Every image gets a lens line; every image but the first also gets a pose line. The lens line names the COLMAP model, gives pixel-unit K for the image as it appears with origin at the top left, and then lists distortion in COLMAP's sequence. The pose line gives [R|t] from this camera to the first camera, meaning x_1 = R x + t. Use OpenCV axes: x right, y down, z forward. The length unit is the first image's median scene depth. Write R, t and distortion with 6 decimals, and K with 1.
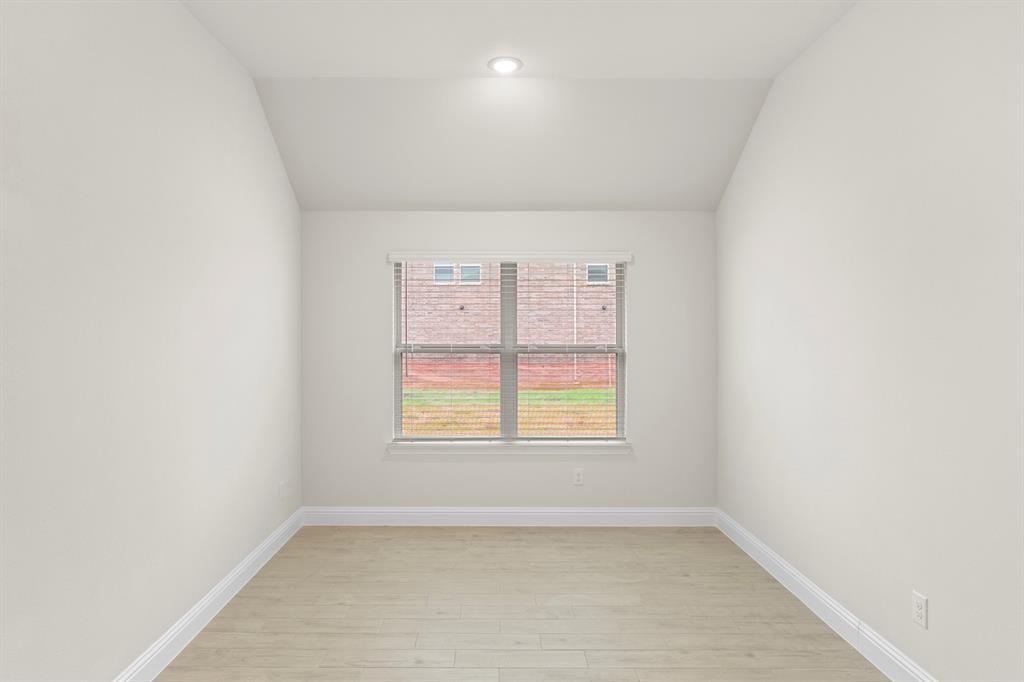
lens RADIAL K [[570.3, 0, 496.2], [0, 570.3, 337.3], [0, 0, 1]] dist [0.001570, -0.000574]
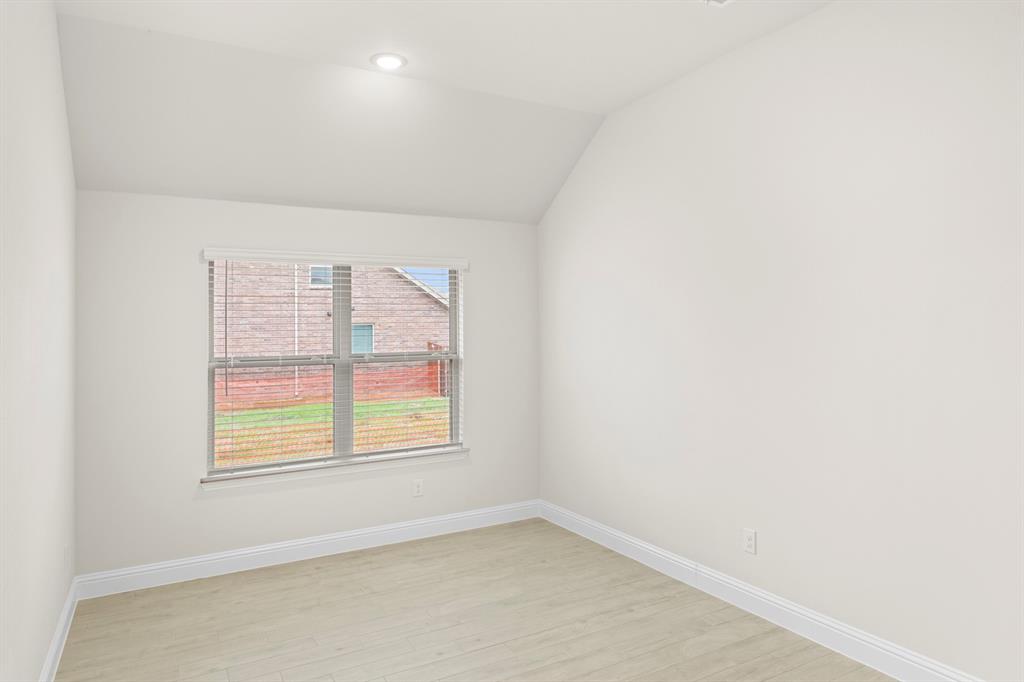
lens RADIAL K [[613.1, 0, 512.0], [0, 613.1, 341.0], [0, 0, 1]] dist [0.002422, 0.000645]
pose [[0.881565, -0.022928, 0.471506, -0.204507], [0.026586, 0.999646, -0.001098, -0.000321], [-0.471314, 0.013504, 0.881862, -0.001290]]
